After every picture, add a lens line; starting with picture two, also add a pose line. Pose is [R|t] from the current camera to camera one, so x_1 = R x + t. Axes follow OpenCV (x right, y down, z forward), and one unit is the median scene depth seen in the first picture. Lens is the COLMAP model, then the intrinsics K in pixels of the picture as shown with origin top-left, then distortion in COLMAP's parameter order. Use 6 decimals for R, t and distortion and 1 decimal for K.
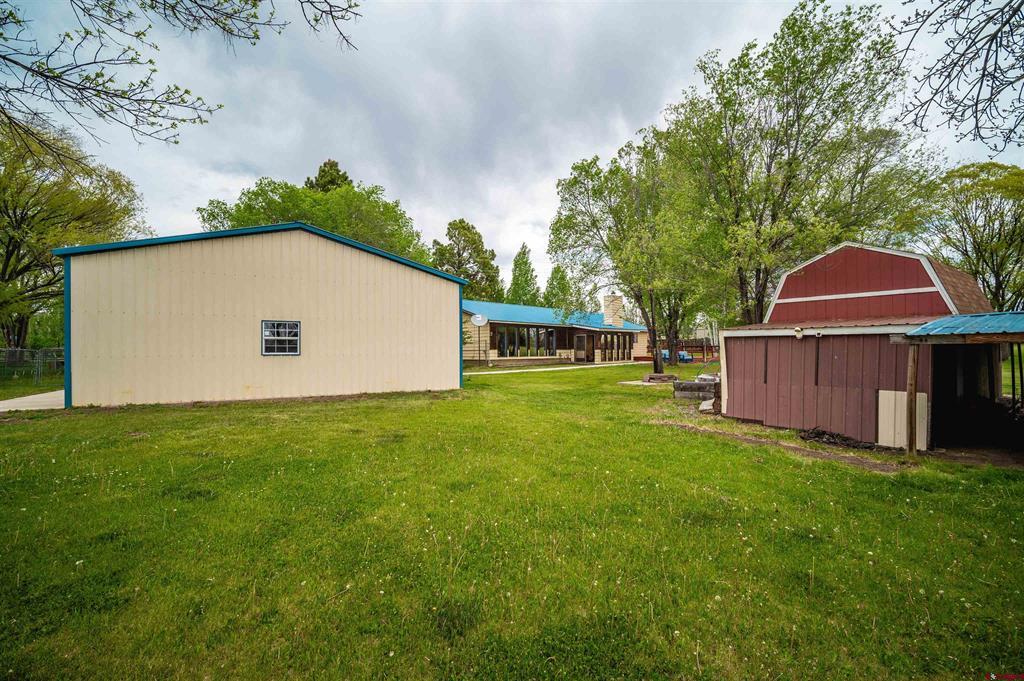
lens RADIAL K [[443.4, 0, 514.5], [0, 443.4, 344.0], [0, 0, 1]] dist [-0.015452, 0.005520]
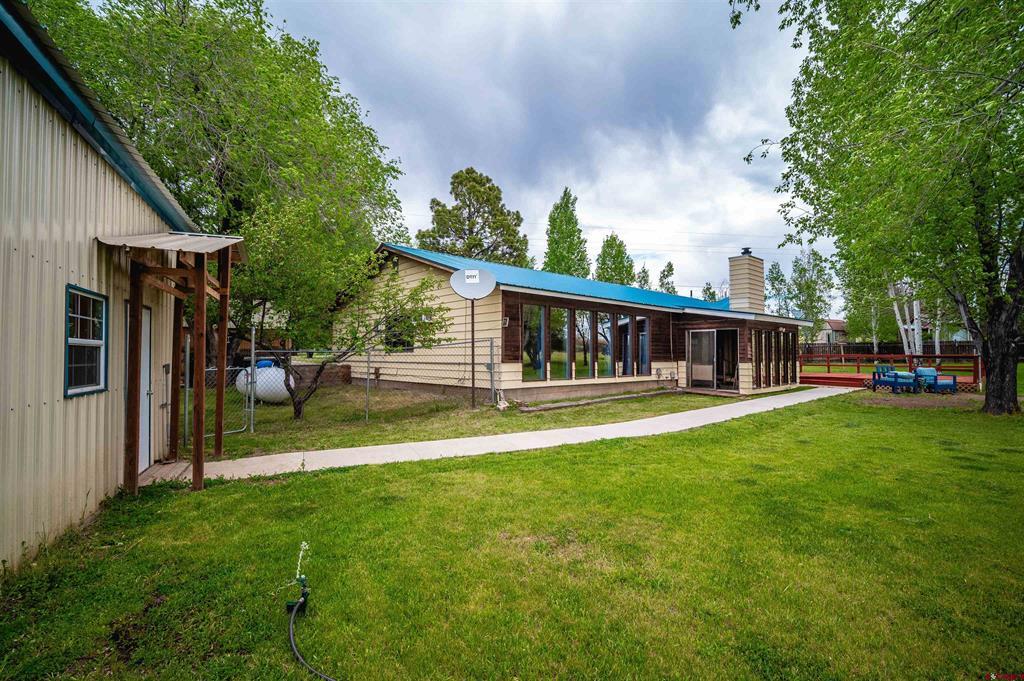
lens RADIAL K [[443.4, 0, 514.5], [0, 443.4, 344.0], [0, 0, 1]] dist [-0.015452, 0.005520]
pose [[0.998246, 0.005173, -0.058973, -0.018890], [-0.006012, 0.999883, -0.014063, 0.001895], [0.058893, 0.014392, 0.998161, 0.529686]]
